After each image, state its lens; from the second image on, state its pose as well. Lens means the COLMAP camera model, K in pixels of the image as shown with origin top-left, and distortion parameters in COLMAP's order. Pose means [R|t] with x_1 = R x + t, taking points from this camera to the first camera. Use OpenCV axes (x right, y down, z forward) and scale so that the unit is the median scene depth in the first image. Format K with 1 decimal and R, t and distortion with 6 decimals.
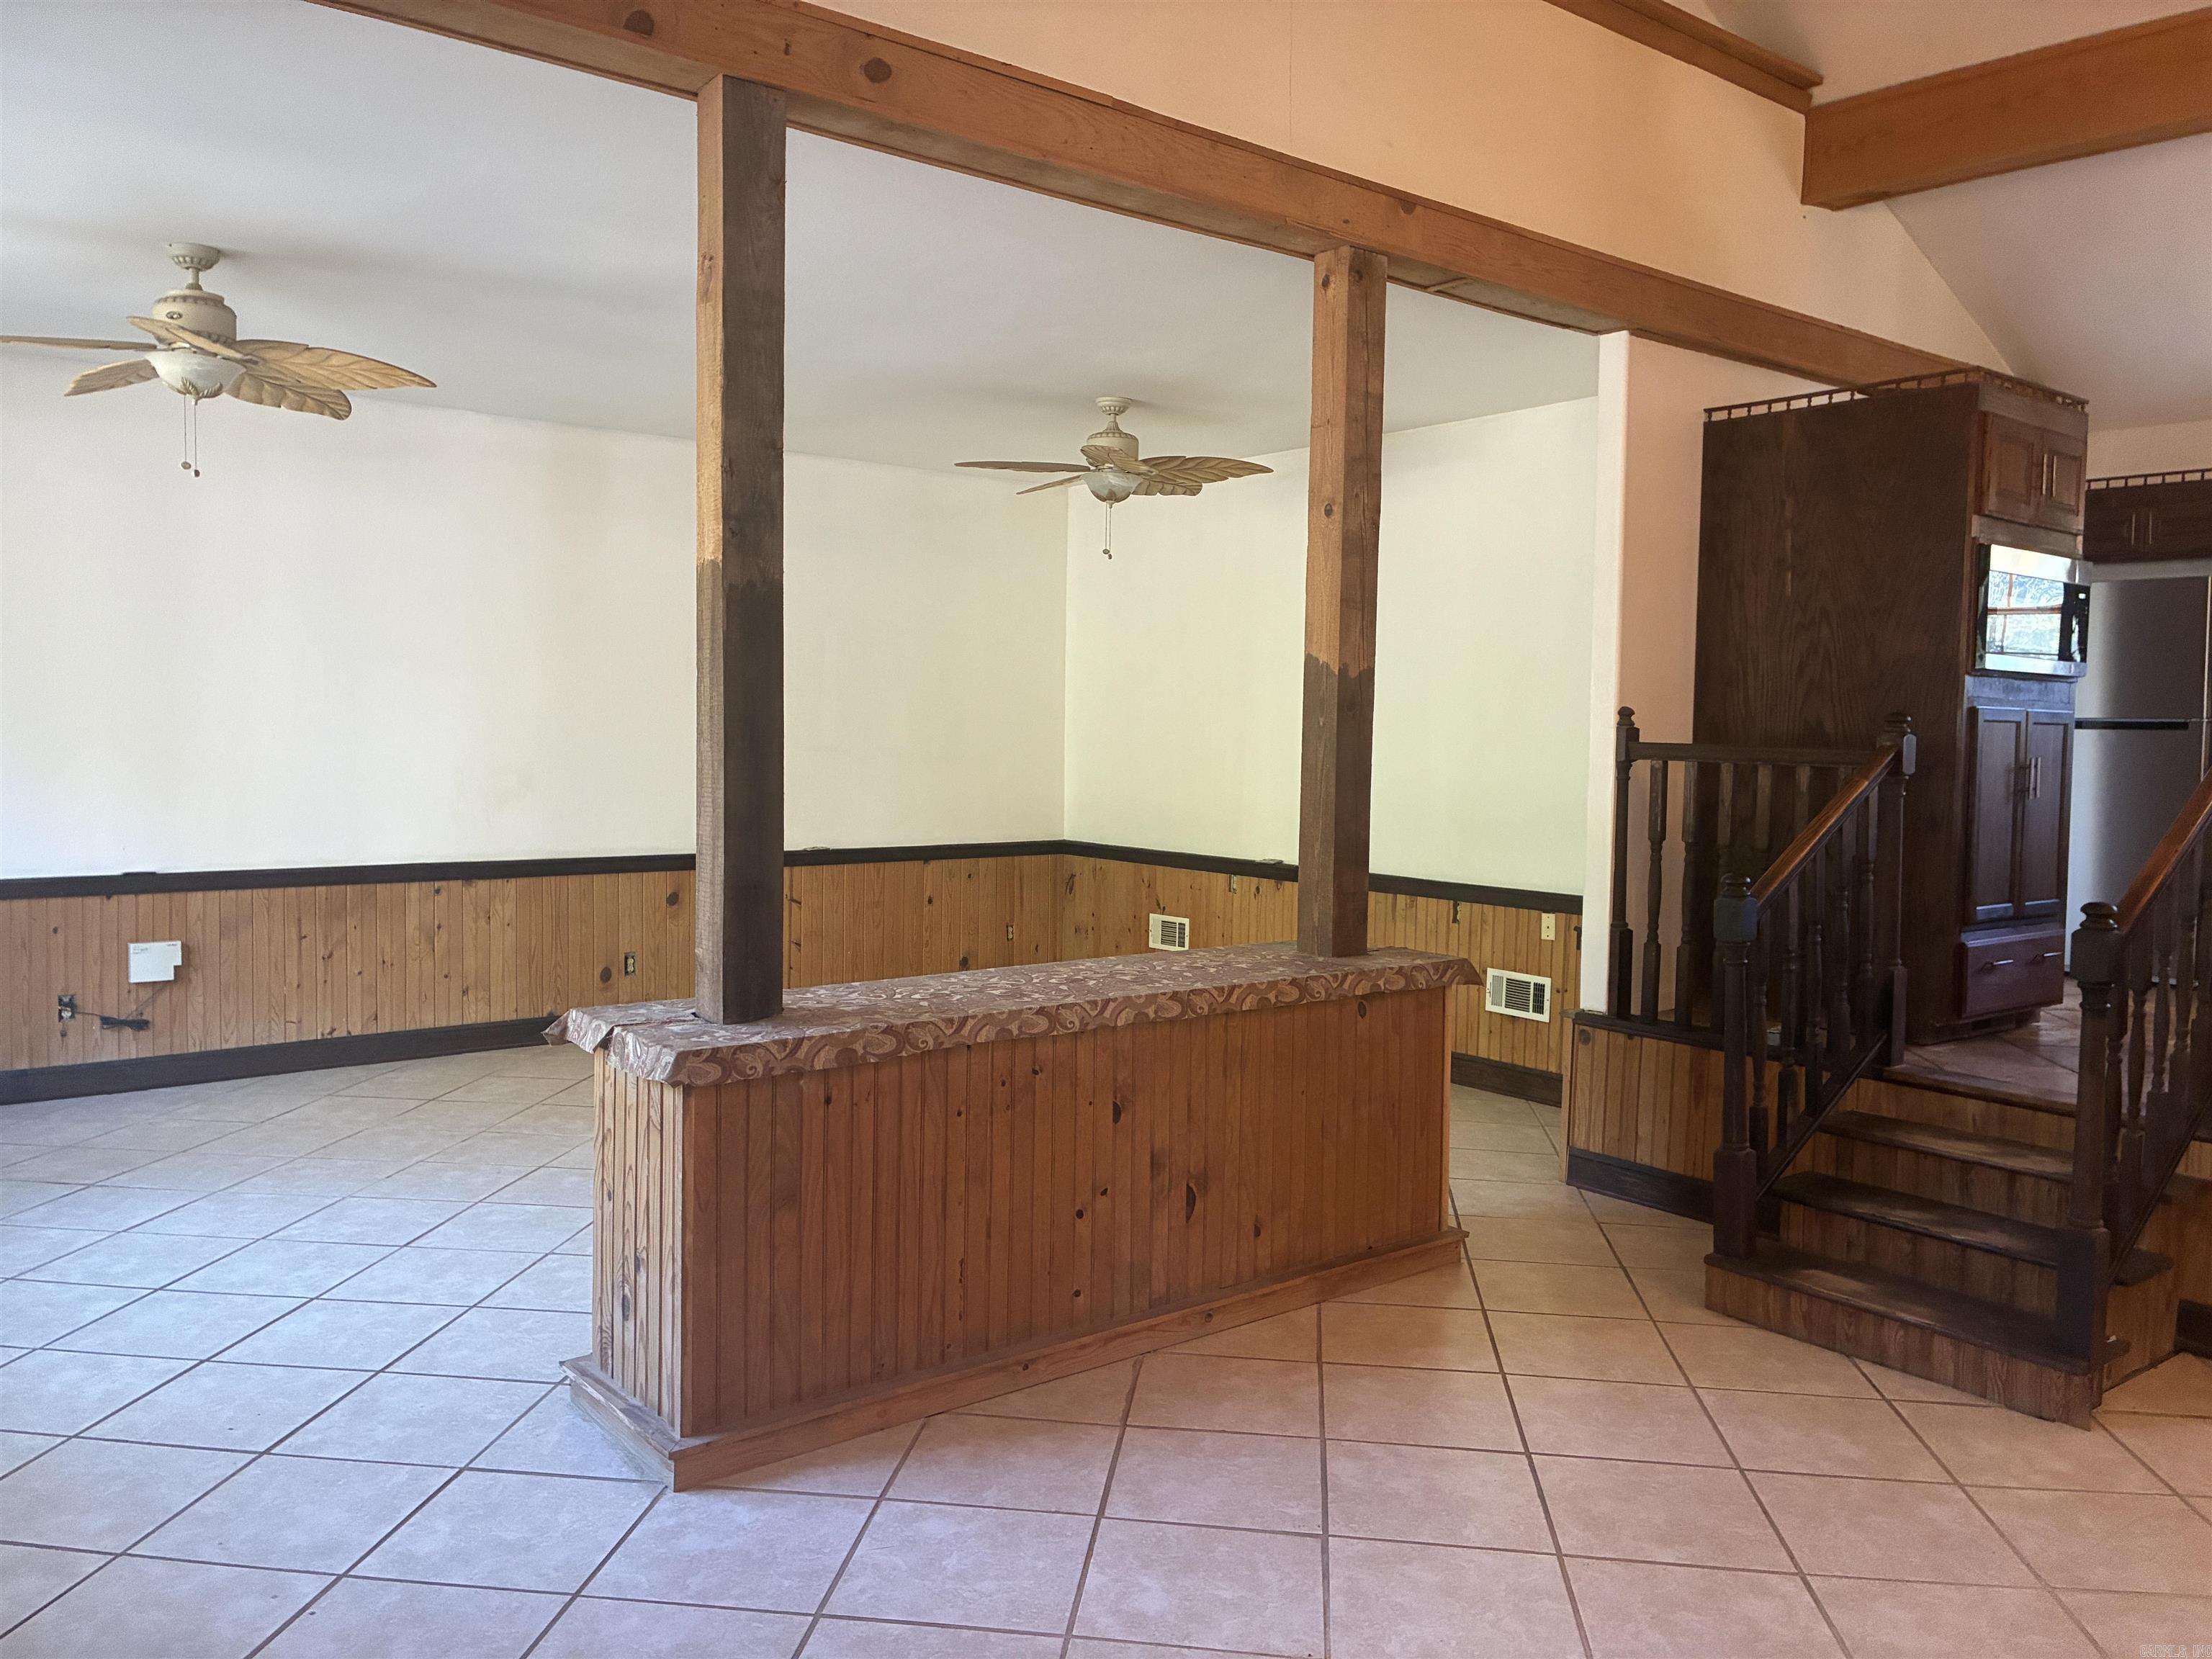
lens RADIAL K [[1668.6, 0, 1104.3], [0, 1668.6, 815.8], [0, 0, 1]] dist [0.008525, 0.009234]
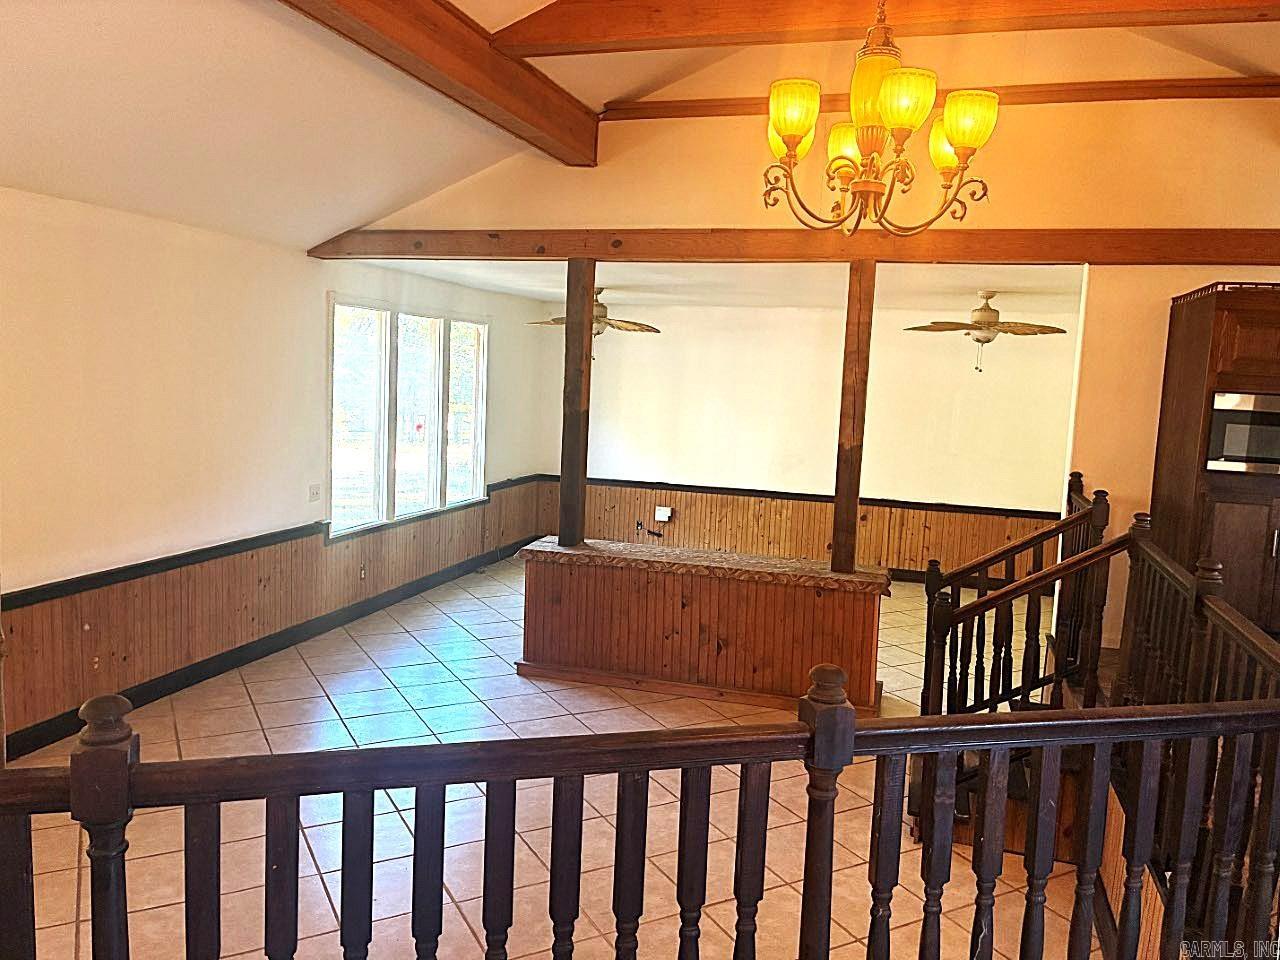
lens RADIAL K [[965.5, 0, 639.9], [0, 965.5, 482.5], [0, 0, 1]] dist [0.008525, 0.009234]
pose [[0.576063, 0.099965, -0.811270, 1.043320], [-0.077023, 0.994716, 0.067877, -0.104912], [0.813769, 0.023385, 0.580718, 0.018988]]
